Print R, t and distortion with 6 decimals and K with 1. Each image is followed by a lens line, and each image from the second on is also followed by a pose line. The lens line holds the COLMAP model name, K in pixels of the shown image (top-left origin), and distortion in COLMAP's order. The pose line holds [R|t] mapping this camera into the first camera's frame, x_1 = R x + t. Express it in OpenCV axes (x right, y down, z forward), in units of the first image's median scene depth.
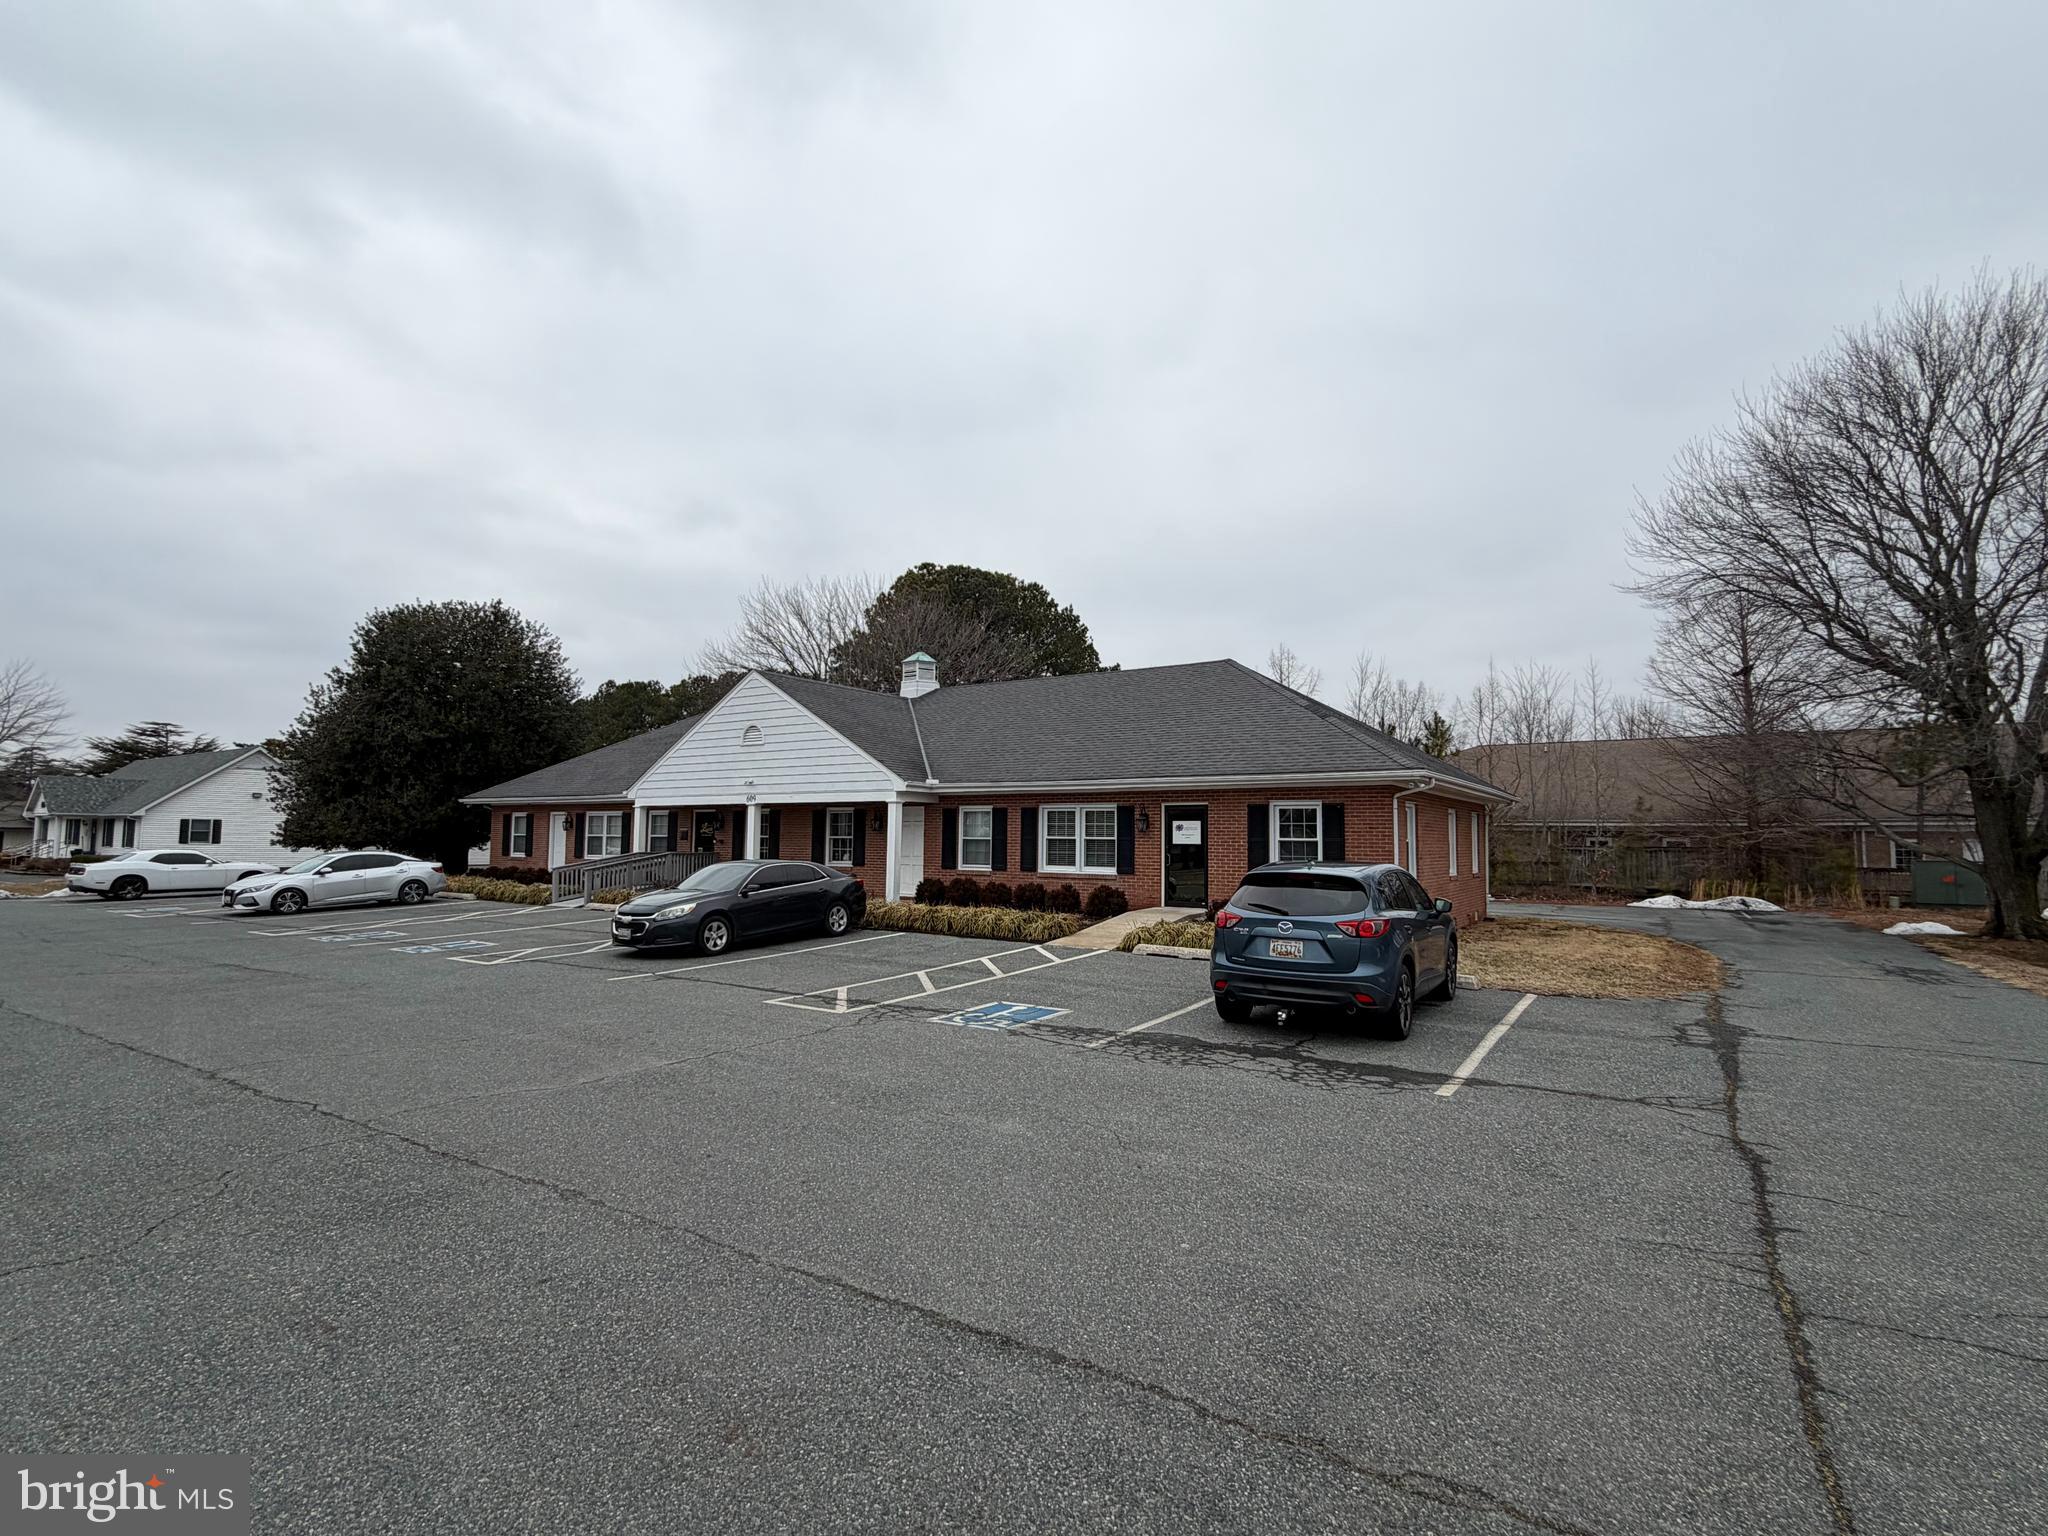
lens RADIAL K [[959.7, 0, 1024.0], [0, 959.7, 768.0], [0, 0, 1]] dist [-0.003380, -0.000566]
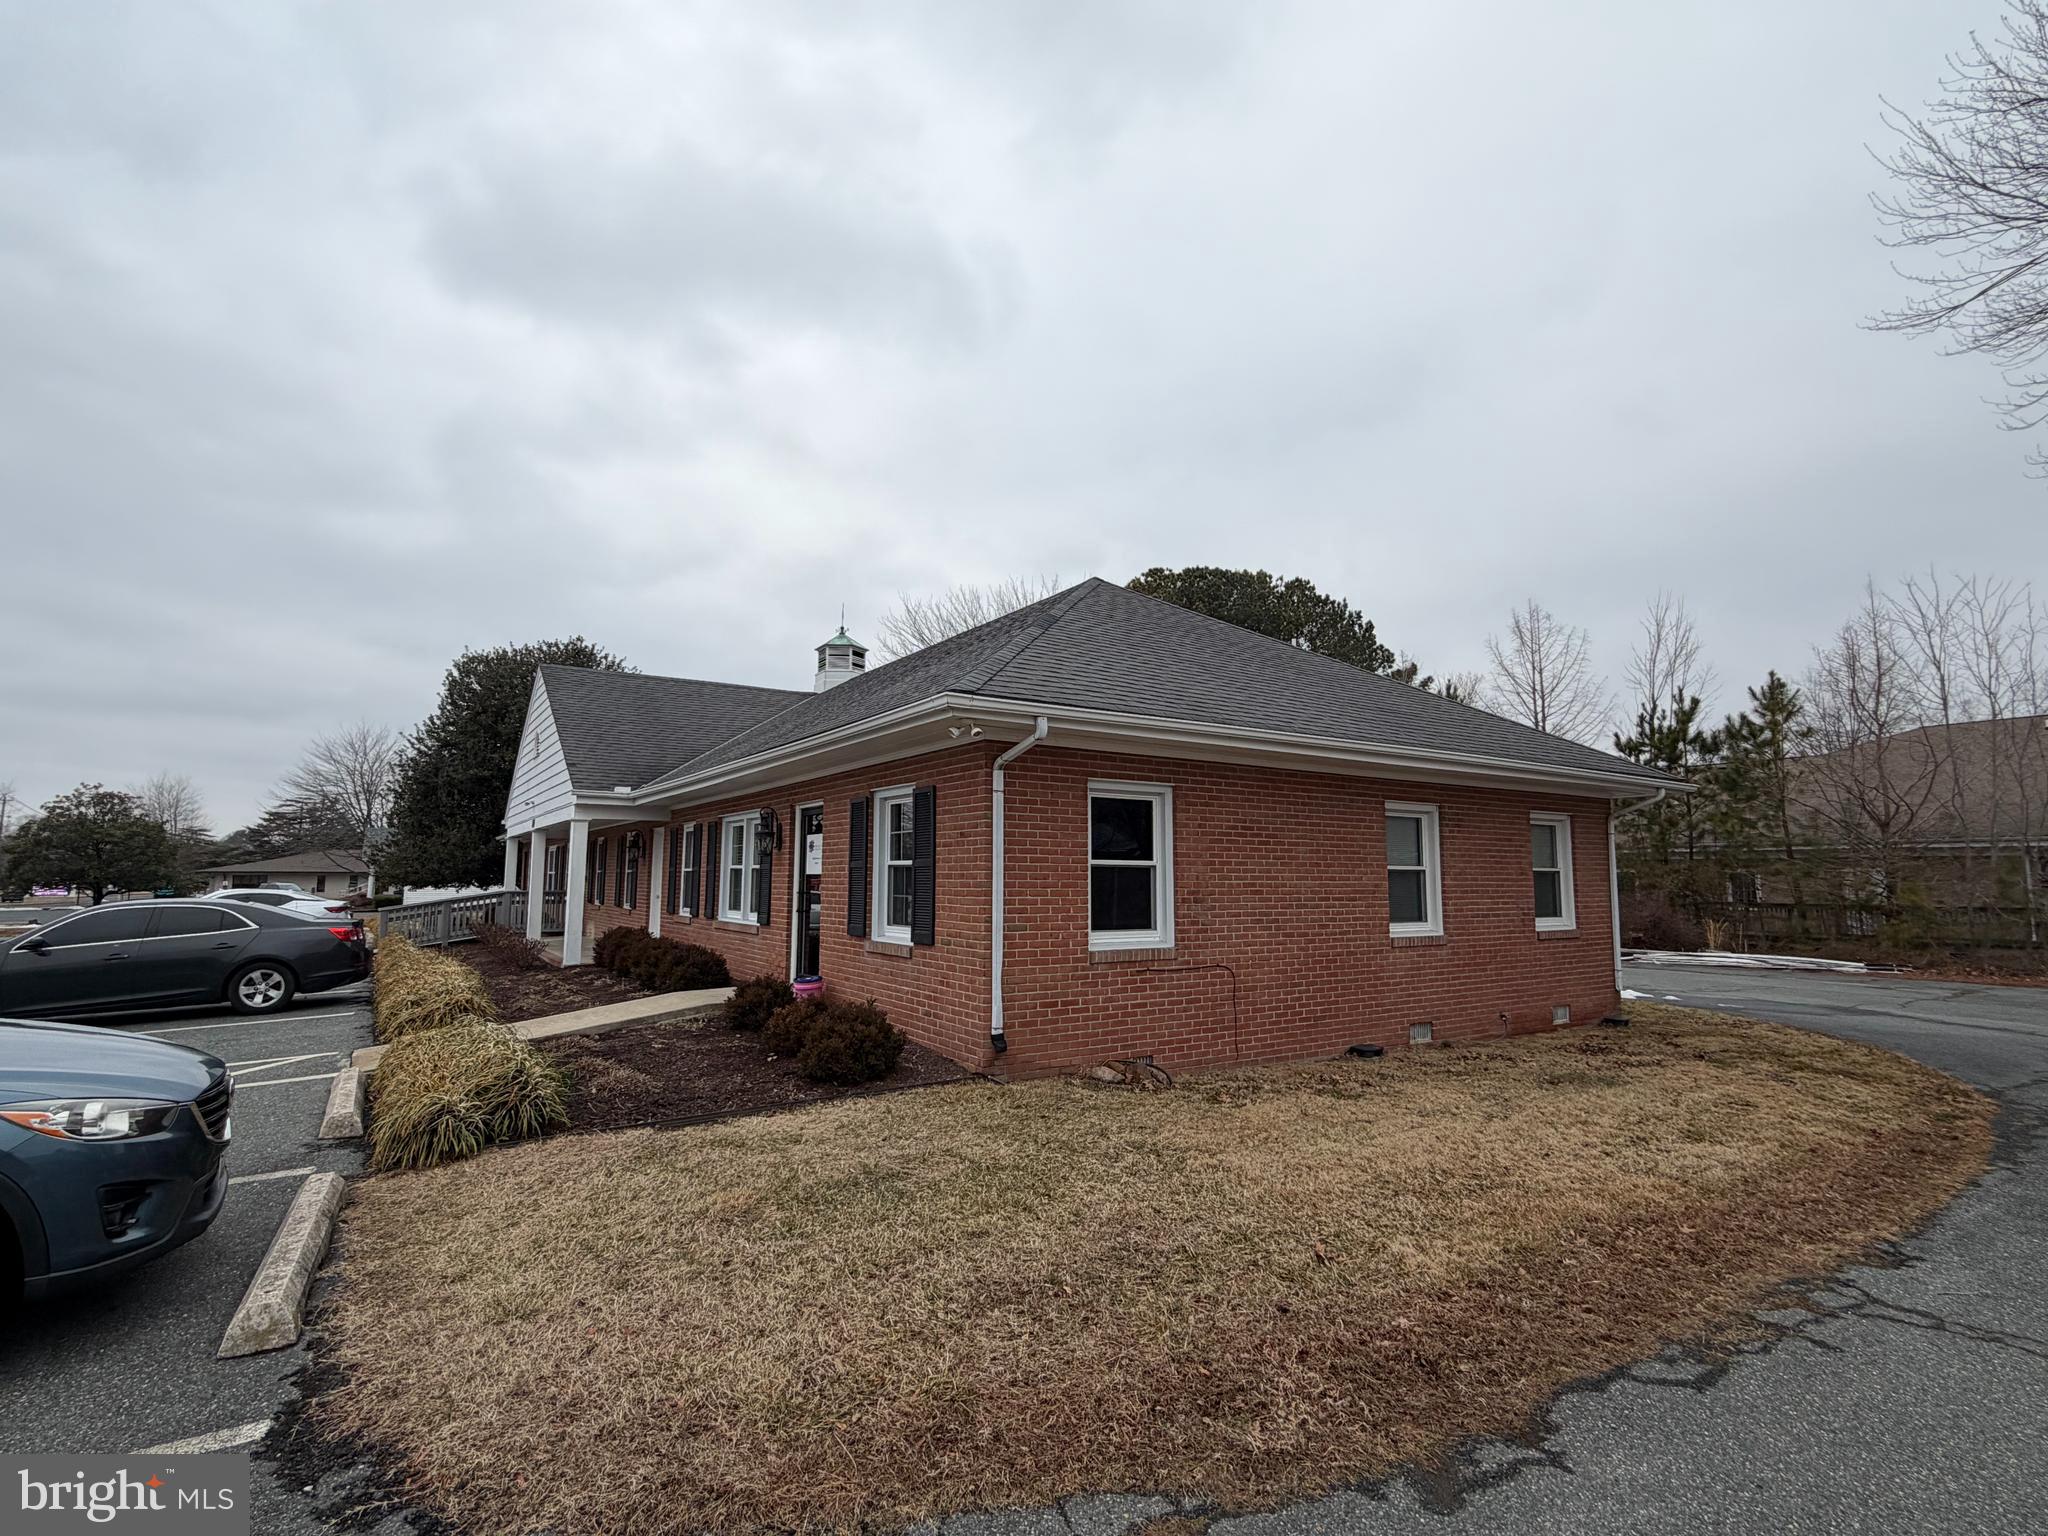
lens RADIAL K [[960.6, 0, 1048.5], [0, 960.6, 801.3], [0, 0, 1]] dist [0.026047, -0.000400]
pose [[0.924740, -0.033674, -0.379106, 0.376250], [0.030051, 0.999429, -0.015471, 0.035202], [0.379410, 0.002914, 0.925224, 0.375252]]
